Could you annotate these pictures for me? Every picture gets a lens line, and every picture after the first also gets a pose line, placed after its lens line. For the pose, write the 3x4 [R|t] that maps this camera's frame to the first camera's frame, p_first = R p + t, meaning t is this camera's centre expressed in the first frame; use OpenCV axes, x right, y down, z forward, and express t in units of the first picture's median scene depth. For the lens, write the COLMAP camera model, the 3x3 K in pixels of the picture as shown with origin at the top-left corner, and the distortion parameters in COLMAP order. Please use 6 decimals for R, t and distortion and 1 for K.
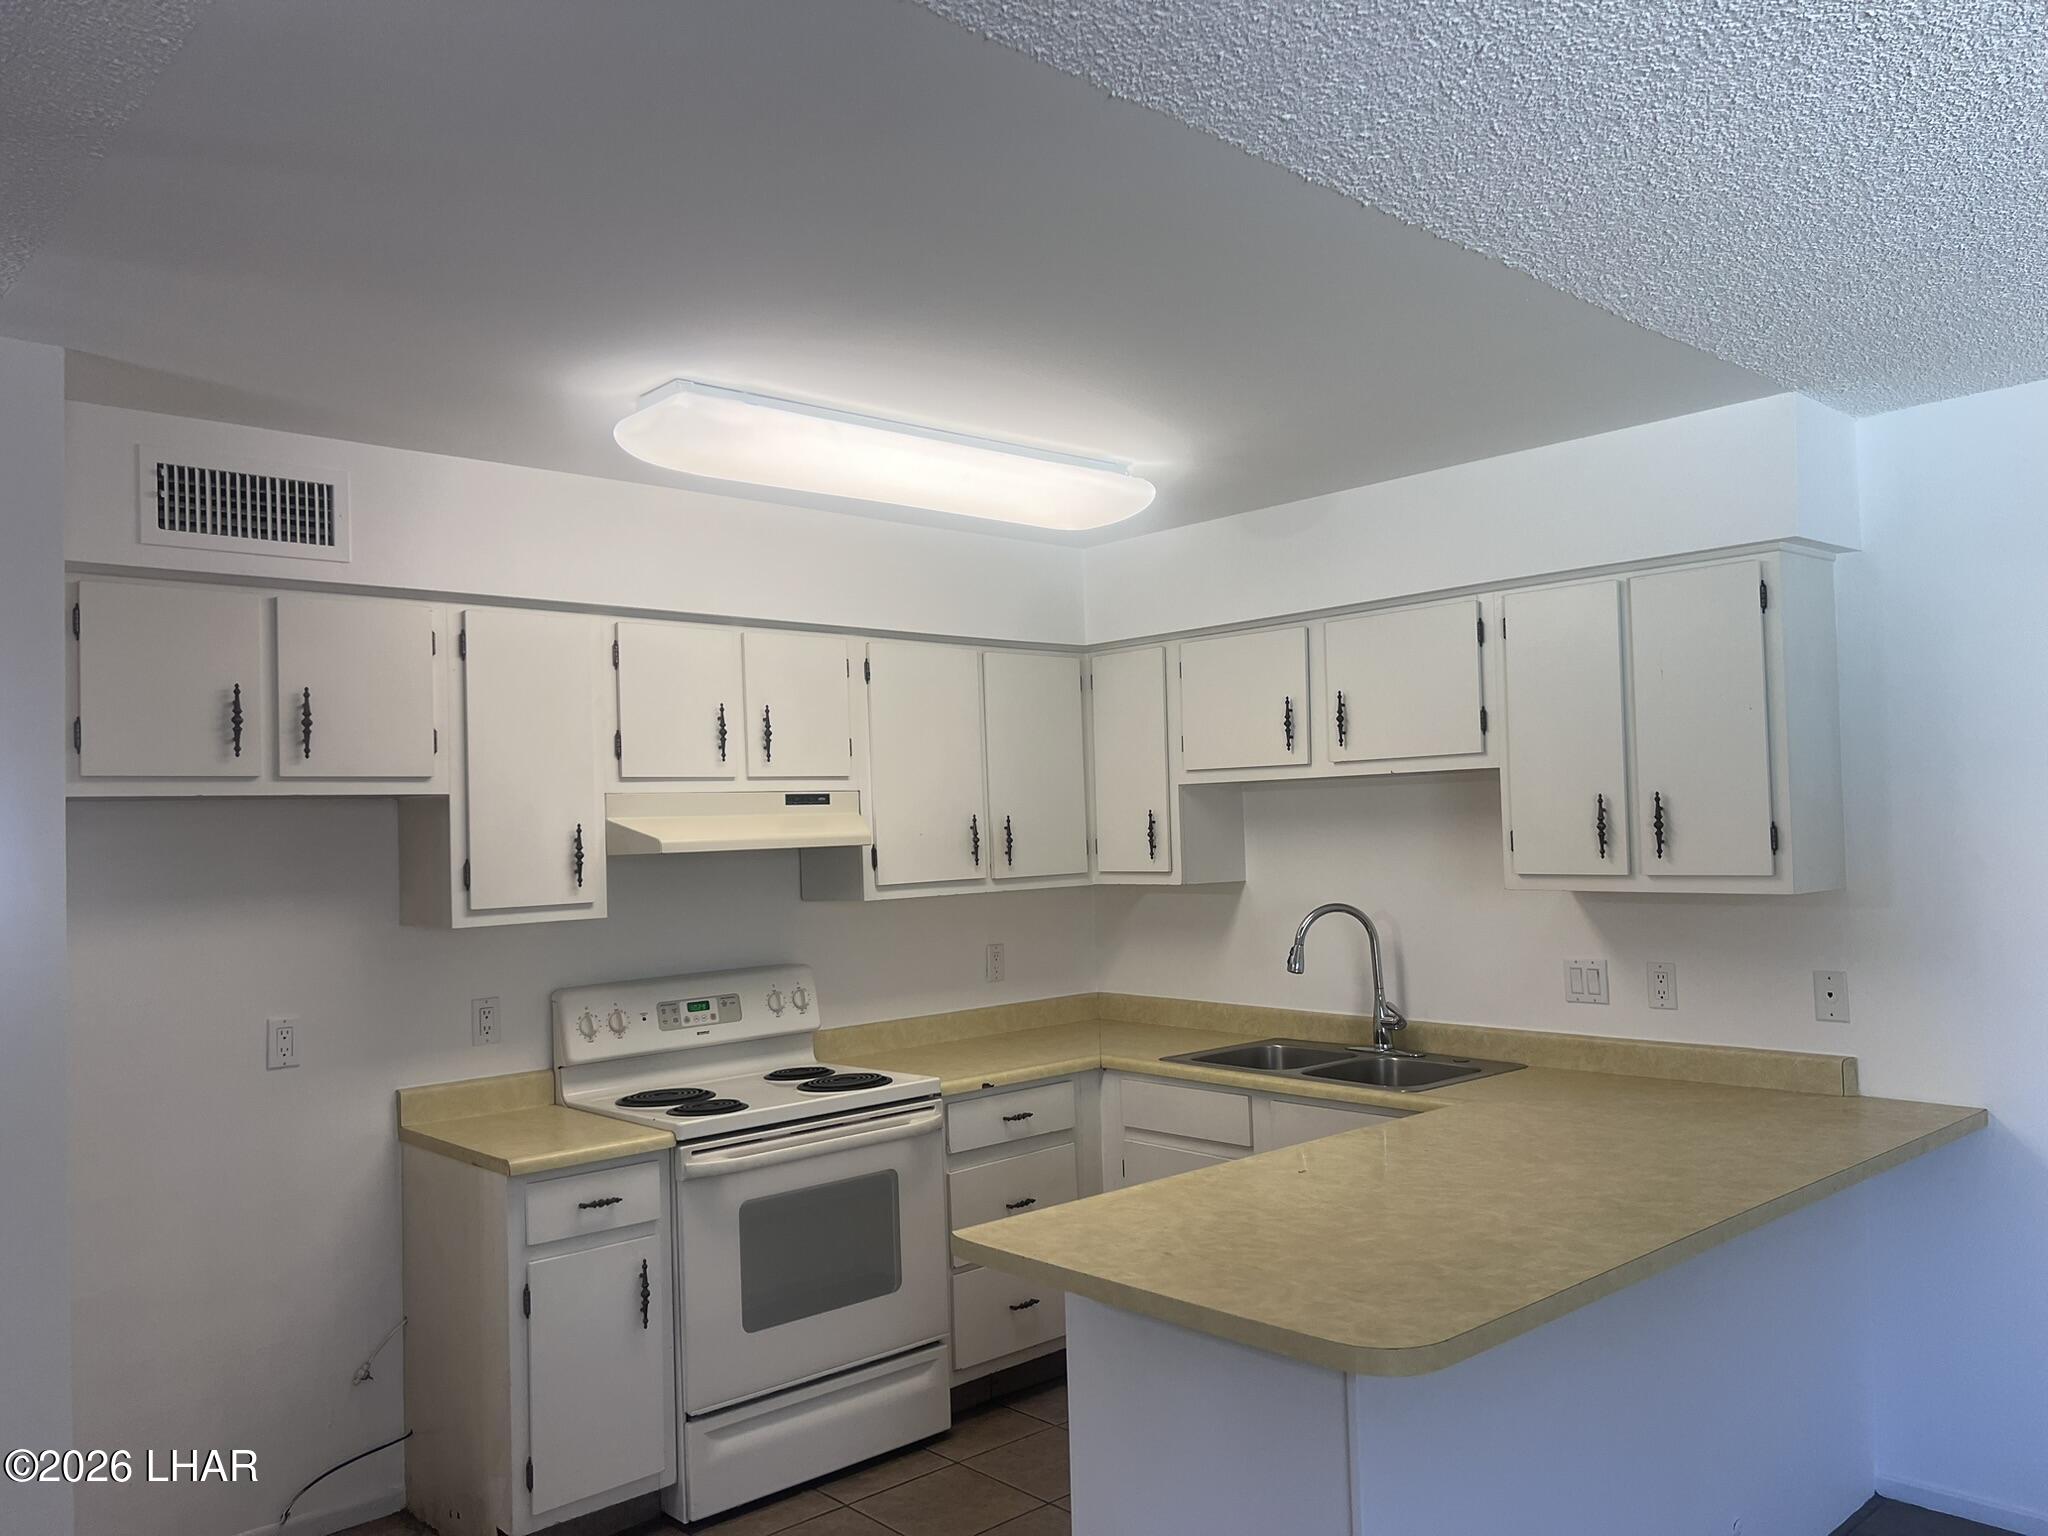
lens RADIAL K [[1544.8, 0, 1036.7], [0, 1544.8, 775.6], [0, 0, 1]] dist [0.076241, -0.068063]
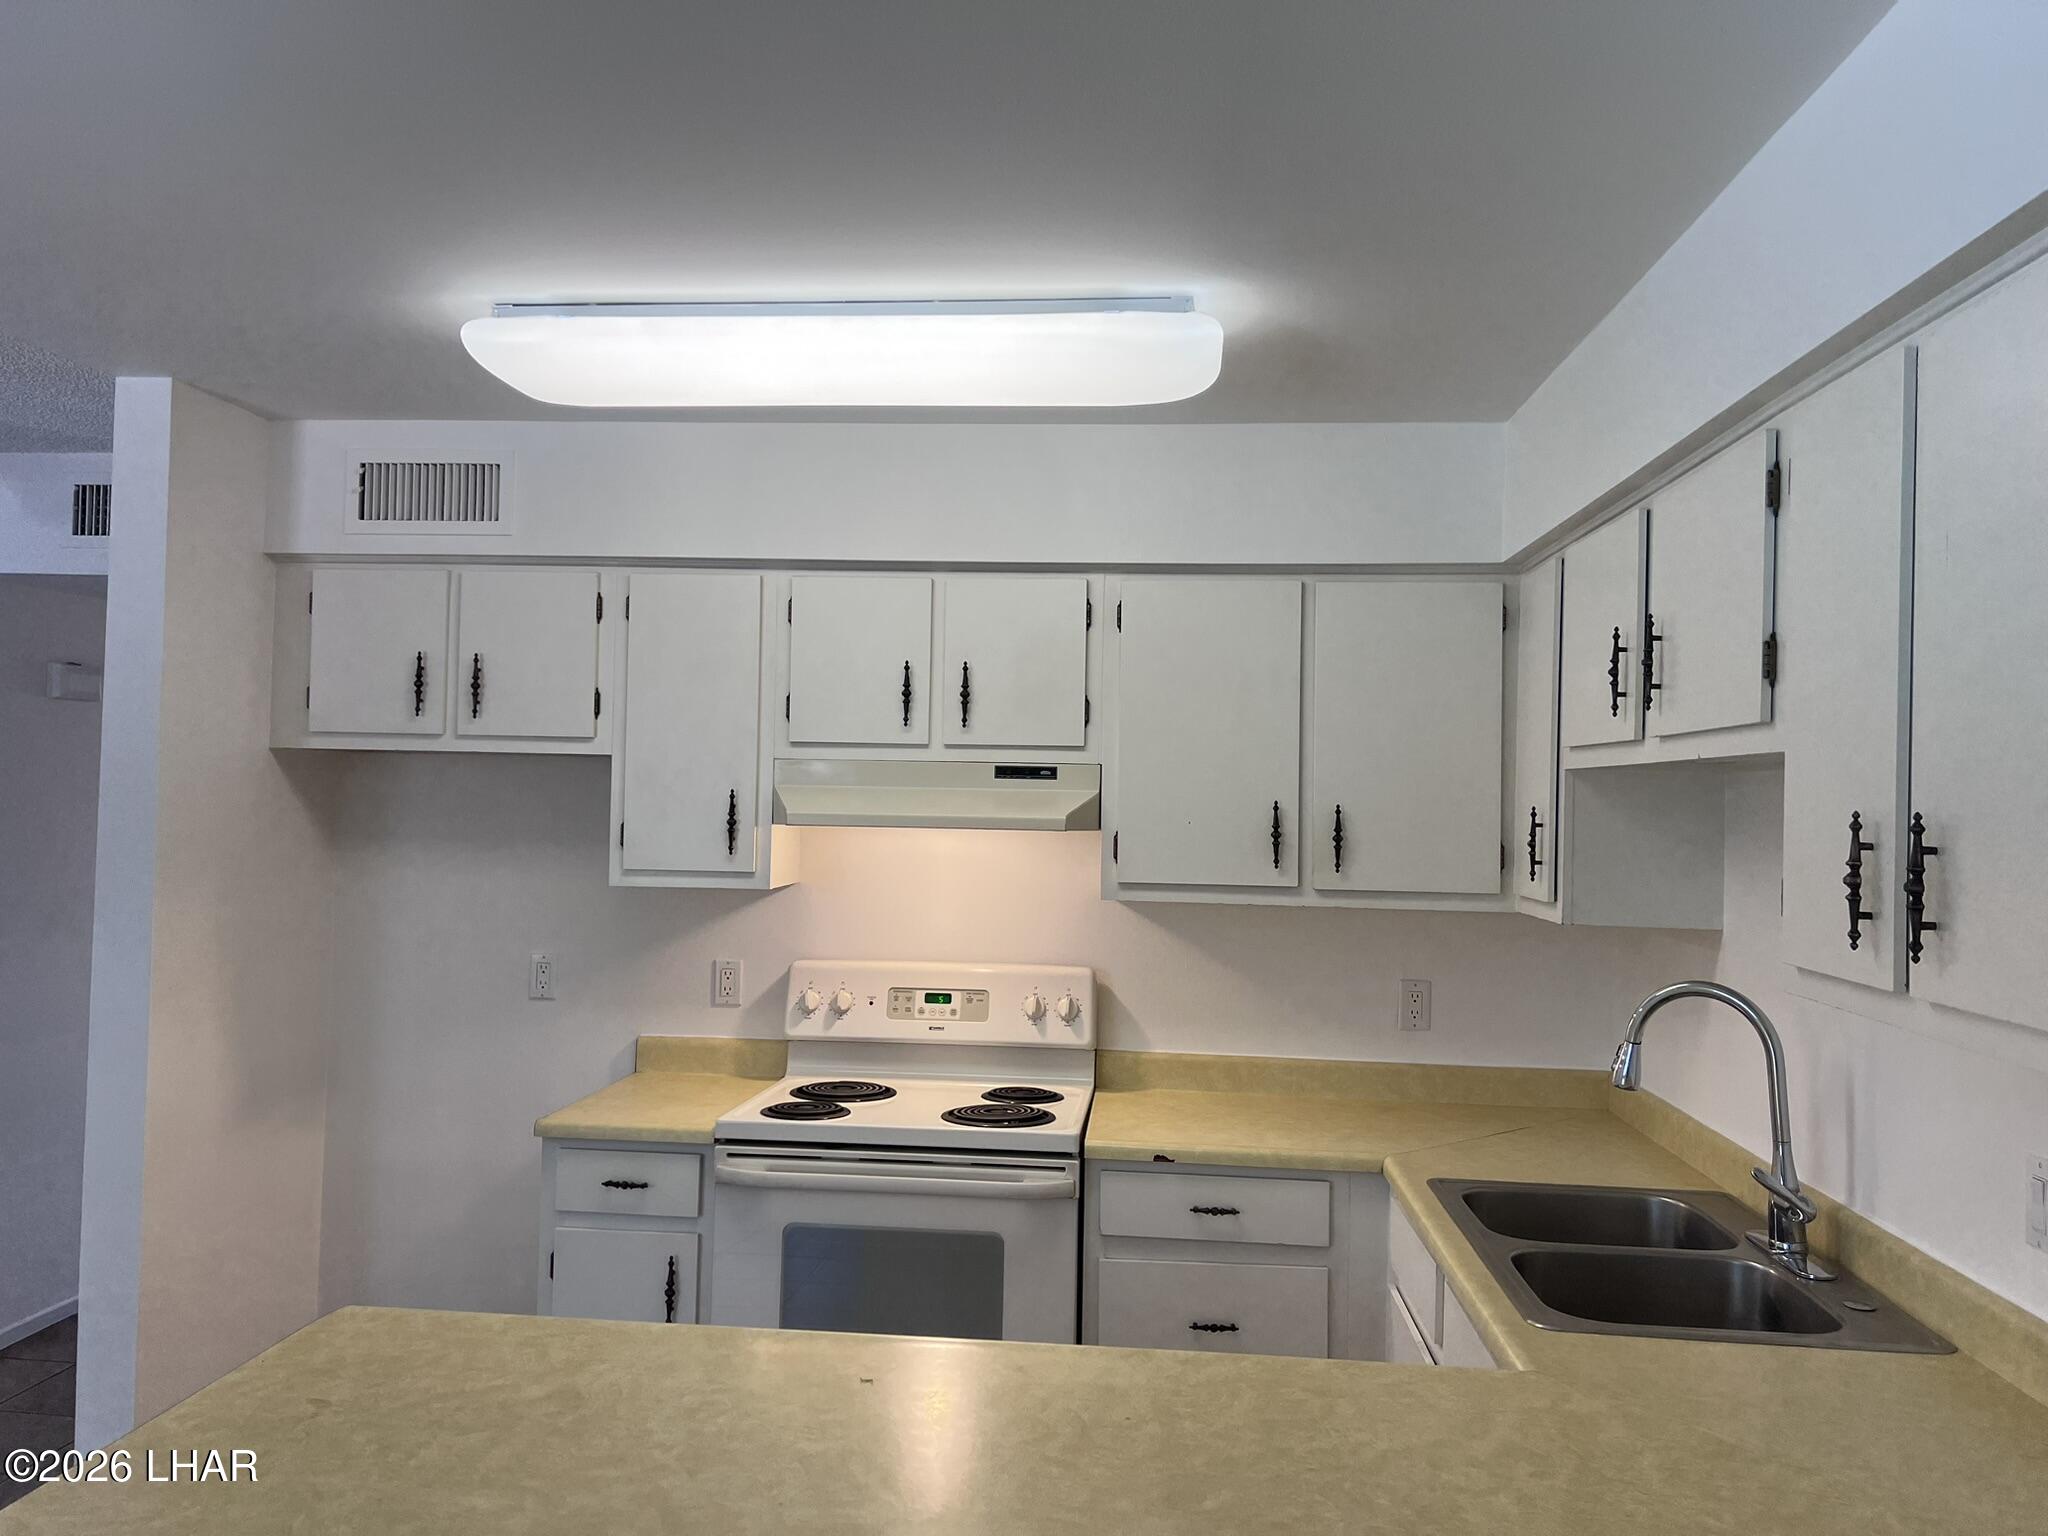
lens RADIAL K [[1544.8, 0, 1018.0], [0, 1544.8, 764.8], [0, 0, 1]] dist [0.076241, -0.068063]
pose [[0.667510, 0.027935, -0.744076, 0.519207], [-0.017837, 0.999609, 0.021528, -0.007307], [0.744387, -0.001098, 0.667748, 0.478198]]
